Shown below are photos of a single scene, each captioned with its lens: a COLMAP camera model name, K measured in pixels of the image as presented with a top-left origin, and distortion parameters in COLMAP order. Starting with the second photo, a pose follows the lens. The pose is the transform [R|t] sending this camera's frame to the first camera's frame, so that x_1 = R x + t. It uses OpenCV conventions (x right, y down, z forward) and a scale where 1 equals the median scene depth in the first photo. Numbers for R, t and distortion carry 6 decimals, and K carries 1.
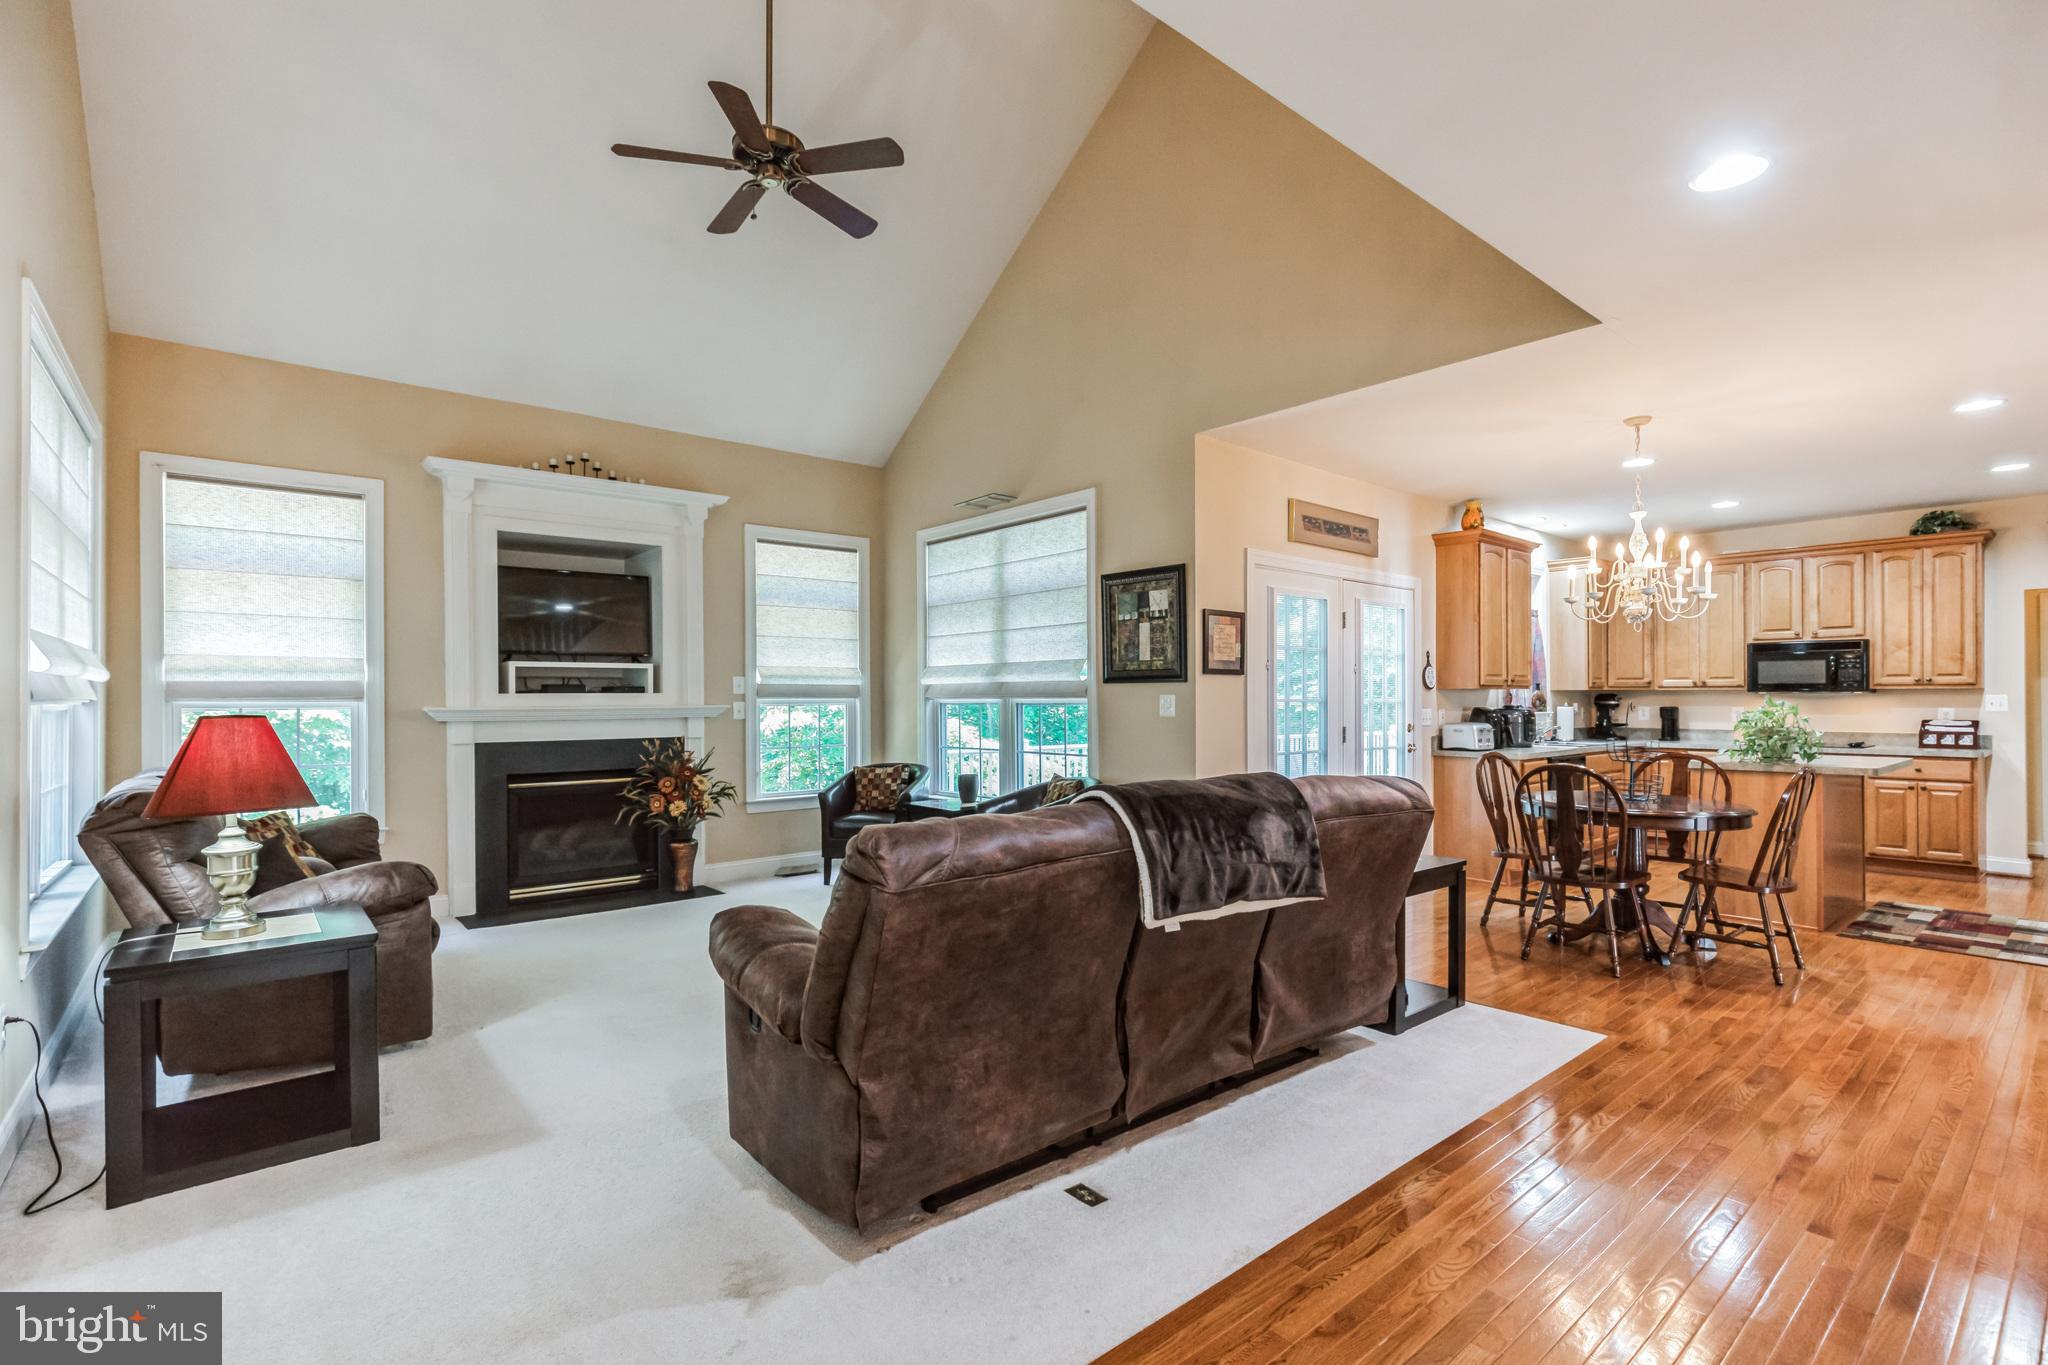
lens RADIAL K [[963.2, 0, 1023.9], [0, 963.2, 693.0], [0, 0, 1]] dist [0.001140, 0.000071]
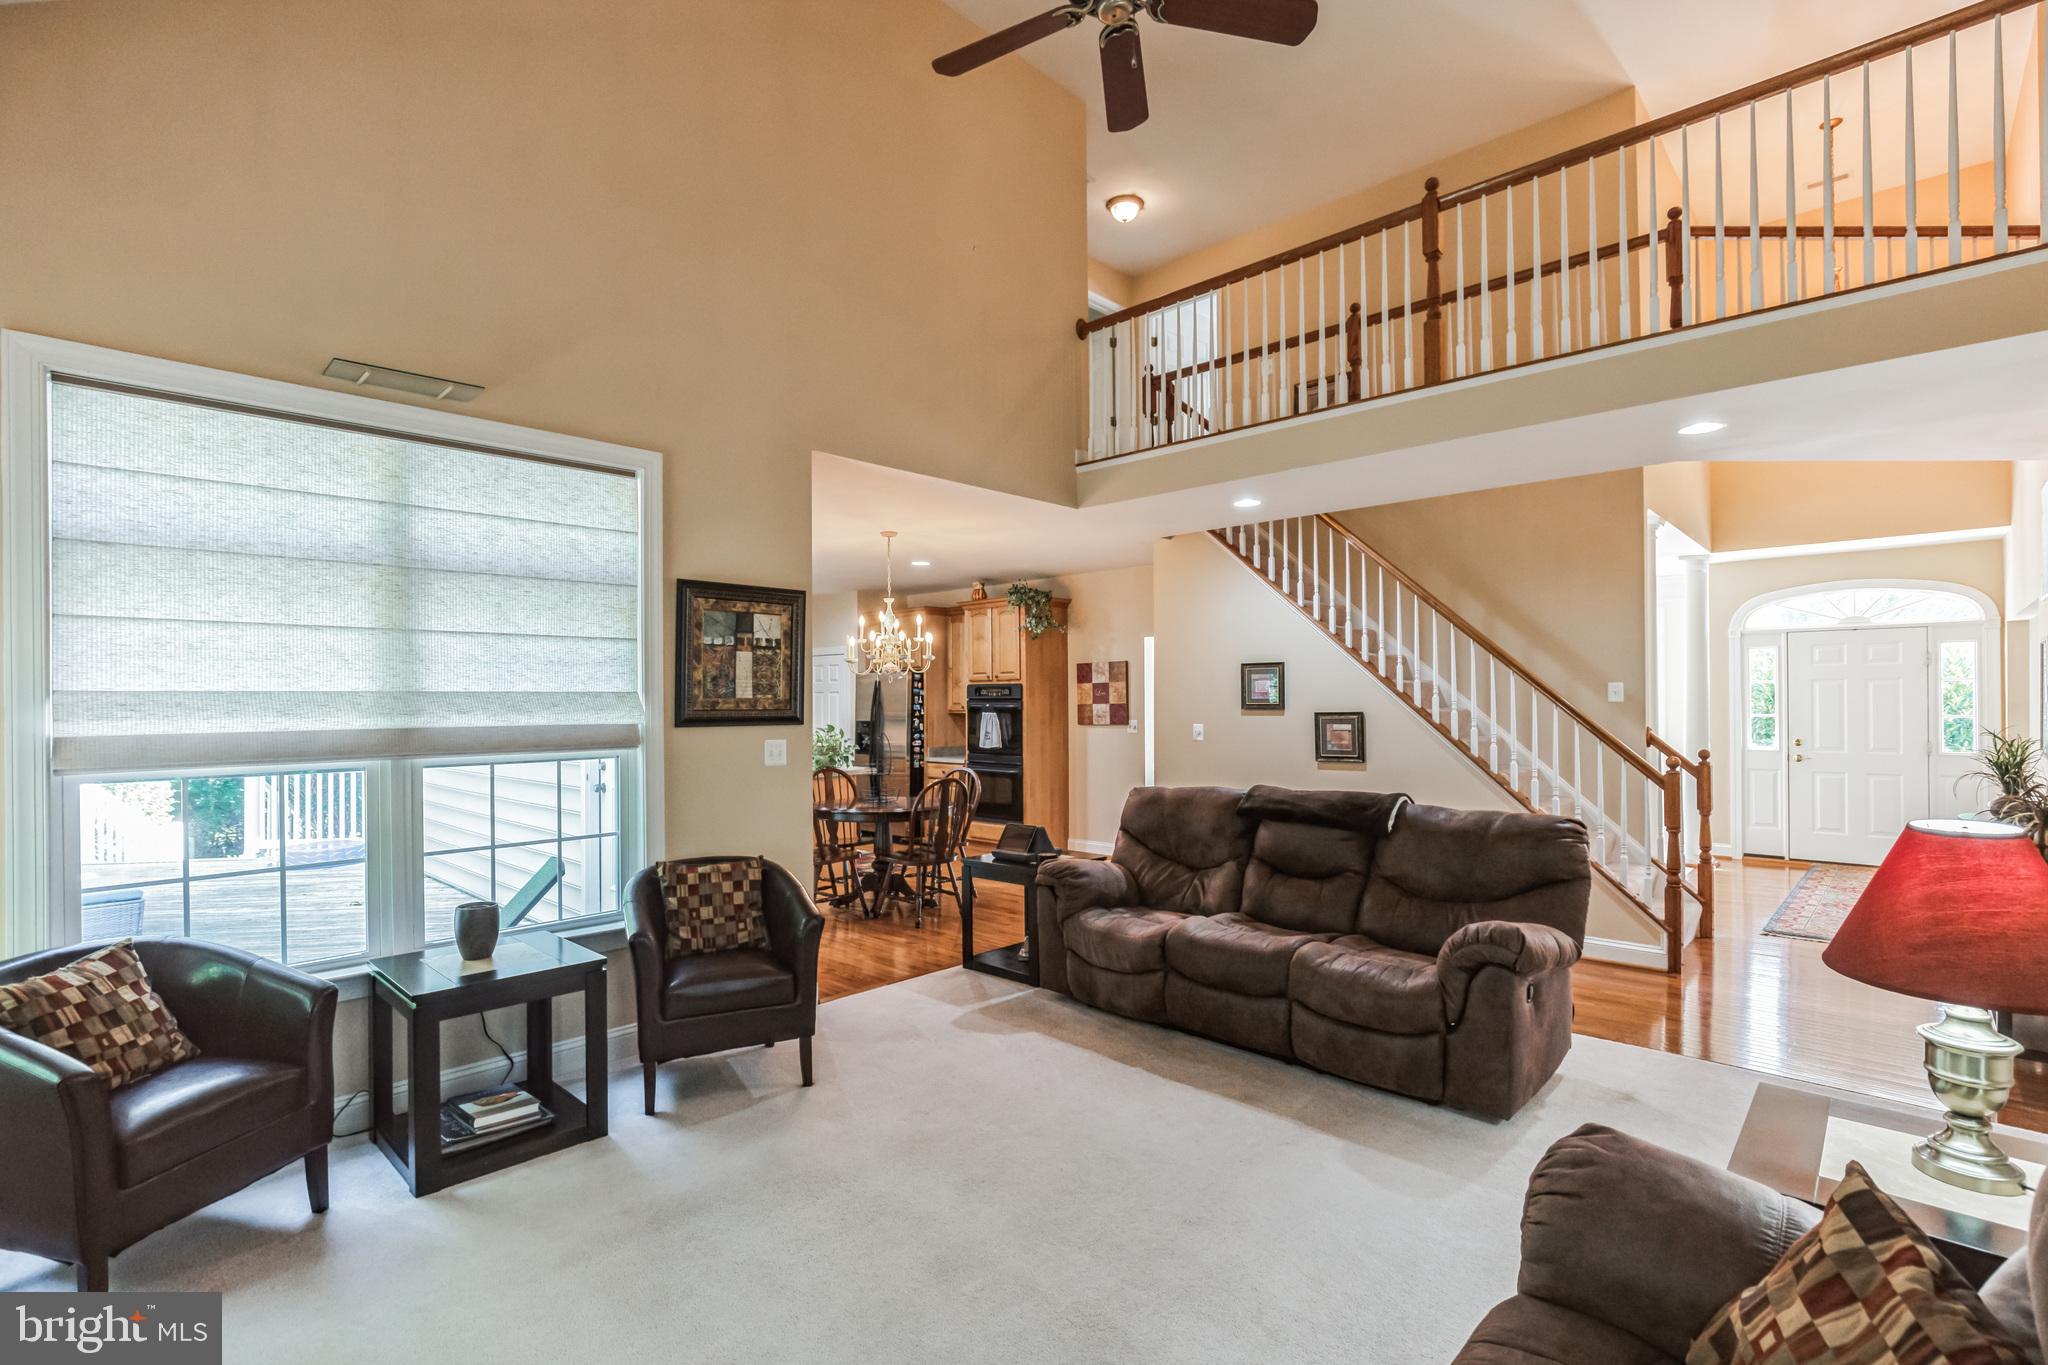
lens RADIAL K [[963.2, 0, 1017.6], [0, 963.2, 698.7], [0, 0, 1]] dist [0.001140, 0.000071]
pose [[-0.134496, 0.004485, 0.990904, -0.577114], [-0.001519, 0.999988, -0.004733, -0.024335], [-0.990913, -0.002142, -0.134487, 0.720952]]
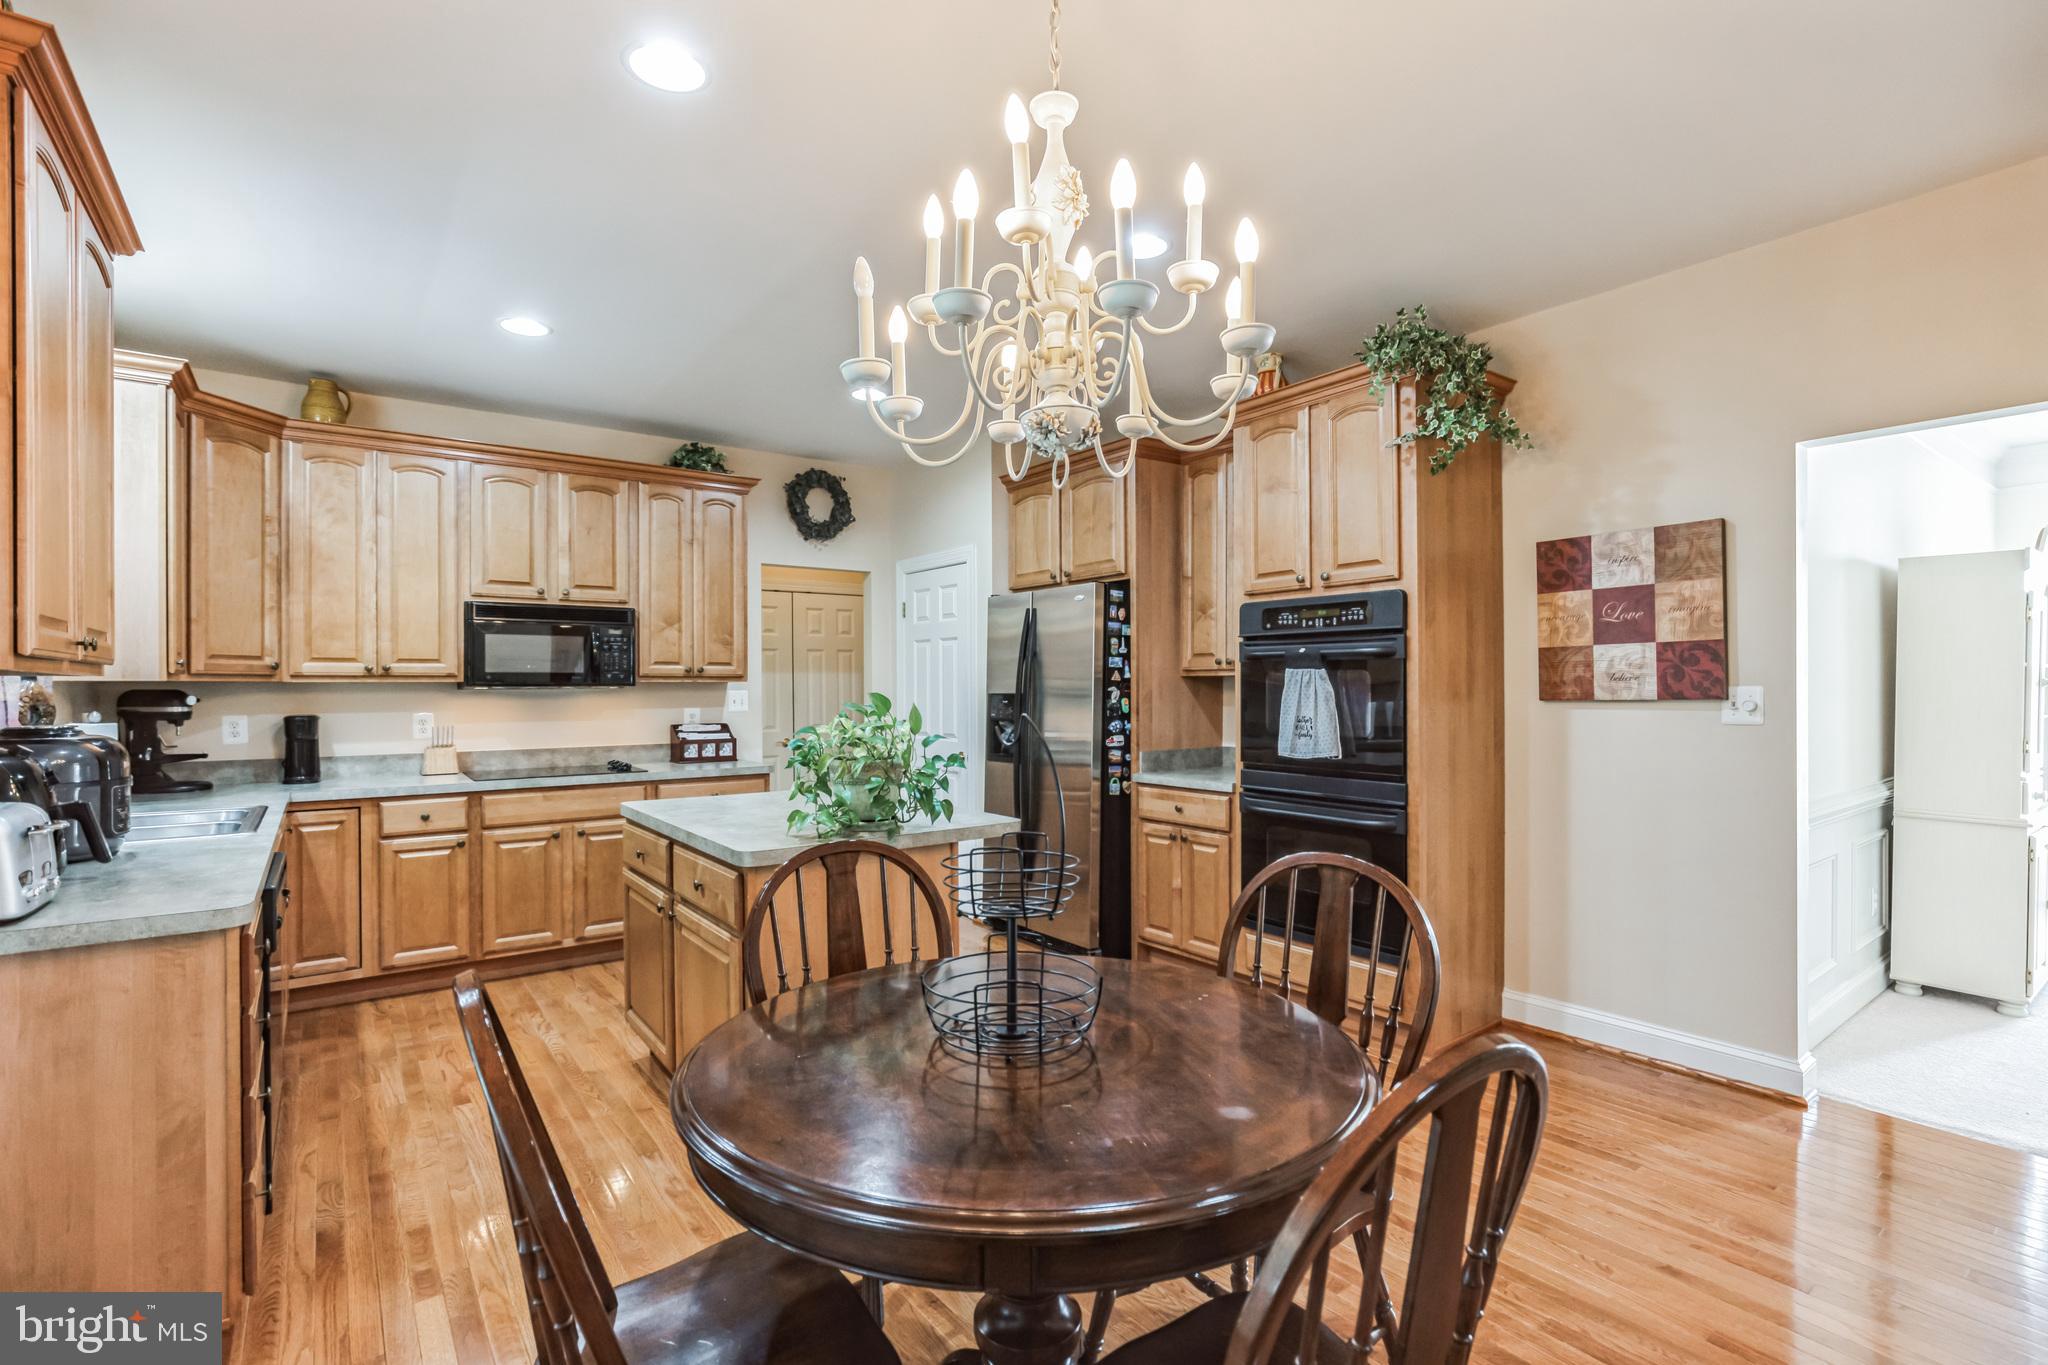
lens RADIAL K [[963.2, 0, 1015.8], [0, 963.2, 693.3], [0, 0, 1]] dist [0.001140, 0.000071]
pose [[0.045802, -0.006573, 0.998929, 0.219485], [-0.001685, 0.999976, 0.006657, -0.001423], [-0.998949, -0.001988, 0.045790, 0.714455]]
